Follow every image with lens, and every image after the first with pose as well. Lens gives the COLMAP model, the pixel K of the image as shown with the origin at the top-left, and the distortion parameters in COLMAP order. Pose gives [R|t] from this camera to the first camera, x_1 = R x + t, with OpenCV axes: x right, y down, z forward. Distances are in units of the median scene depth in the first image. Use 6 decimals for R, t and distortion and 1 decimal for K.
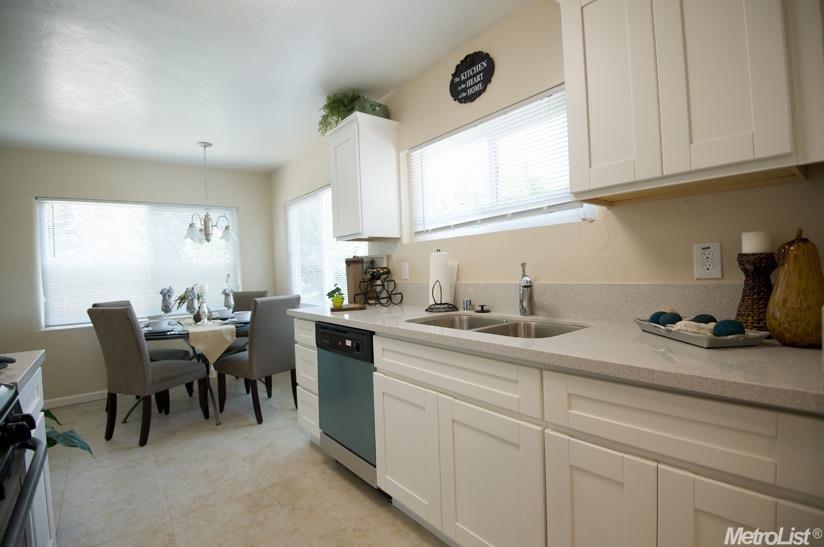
lens RADIAL K [[379.6, 0, 408.5], [0, 379.6, 272.9], [0, 0, 1]] dist [-0.004343, -0.024179]
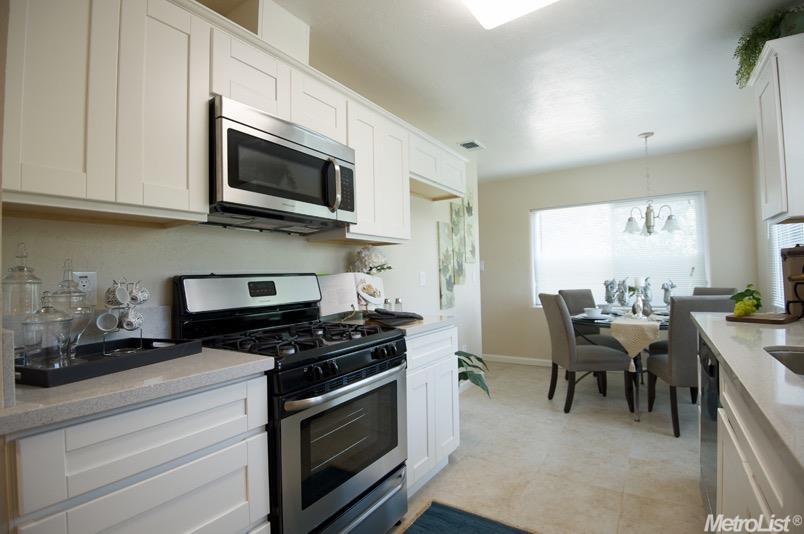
lens RADIAL K [[370.4, 0, 398.6], [0, 370.4, 266.4], [0, 0, 1]] dist [-0.004343, -0.024179]
pose [[0.341447, 0.008695, -0.939861, 0.165779], [-0.001298, 0.999961, 0.008779, -0.008229], [0.939900, -0.001778, 0.341445, 0.084555]]
